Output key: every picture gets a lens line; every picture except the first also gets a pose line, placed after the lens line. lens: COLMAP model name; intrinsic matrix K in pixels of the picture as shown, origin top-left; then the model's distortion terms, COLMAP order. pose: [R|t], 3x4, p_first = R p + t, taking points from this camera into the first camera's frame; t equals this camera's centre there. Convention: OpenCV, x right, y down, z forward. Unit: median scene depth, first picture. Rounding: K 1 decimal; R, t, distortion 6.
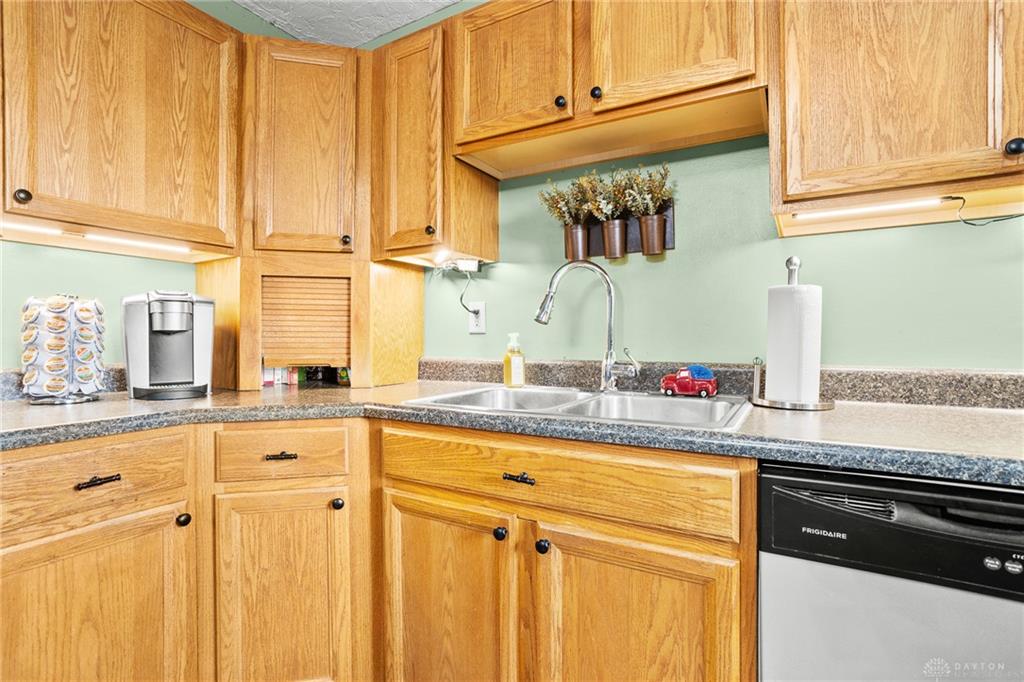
lens RADIAL K [[498.2, 0, 518.9], [0, 498.2, 335.2], [0, 0, 1]] dist [-0.048031, 0.027555]
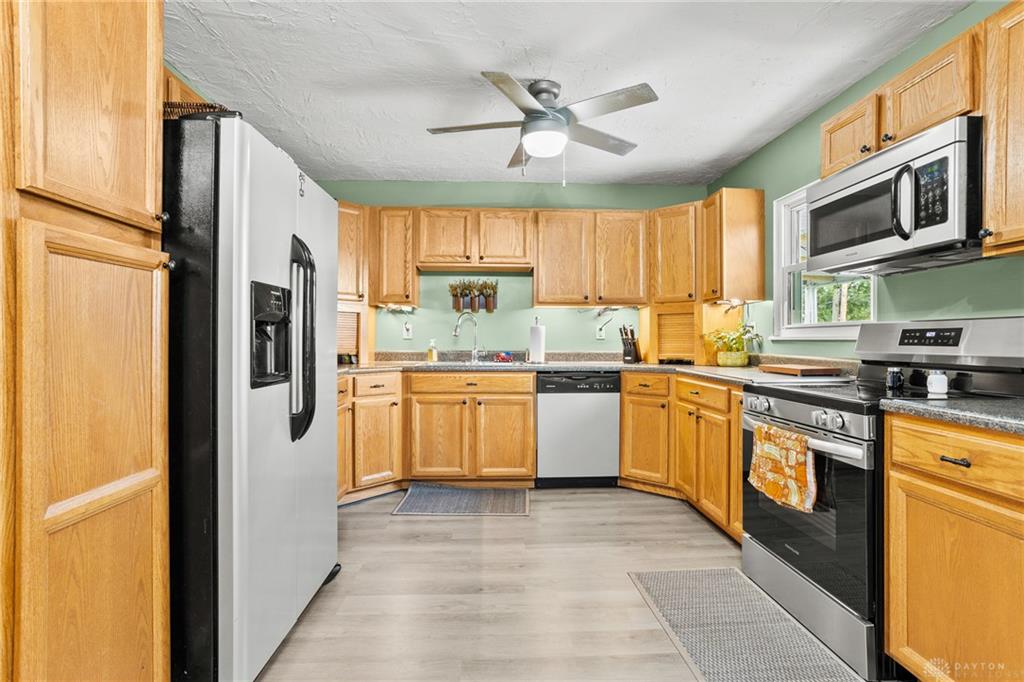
lens RADIAL K [[498.2, 0, 505.3], [0, 498.2, 339.6], [0, 0, 1]] dist [-0.048031, 0.027555]
pose [[0.850221, 0.007351, 0.526375, -1.327757], [-0.008529, 0.999964, -0.000188, -0.008024], [-0.526357, -0.004329, 0.850253, -1.651592]]
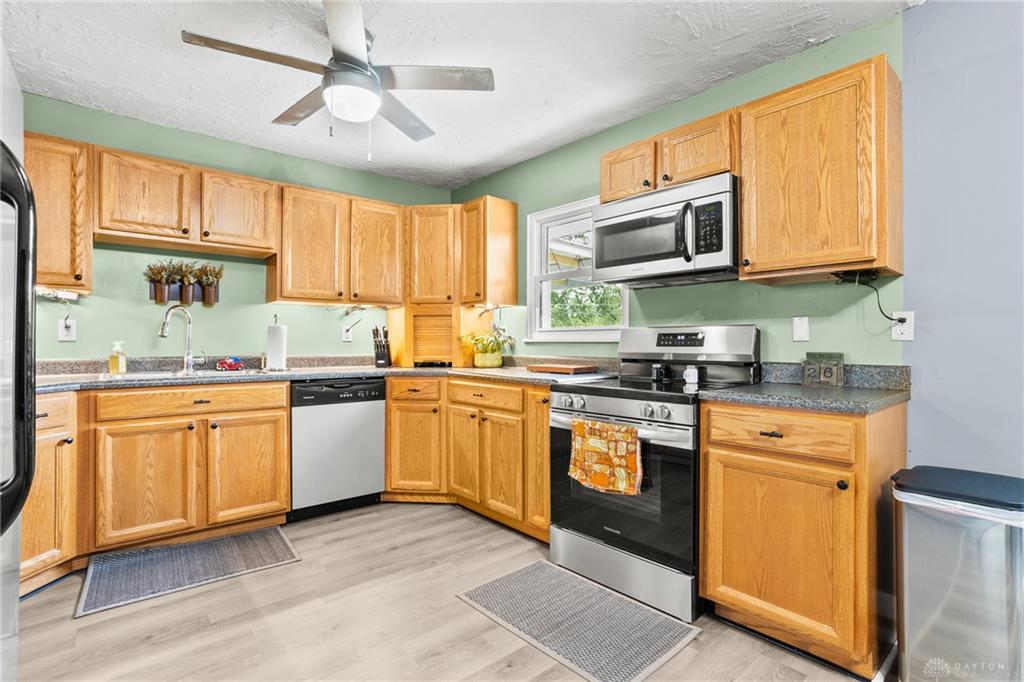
lens RADIAL K [[498.2, 0, 504.5], [0, 498.2, 340.5], [0, 0, 1]] dist [-0.048031, 0.027555]
pose [[0.343295, 0.009164, 0.939183, -1.505829], [-0.005943, 0.999954, -0.007585, -0.004276], [-0.939209, -0.002978, 0.343333, -1.054978]]
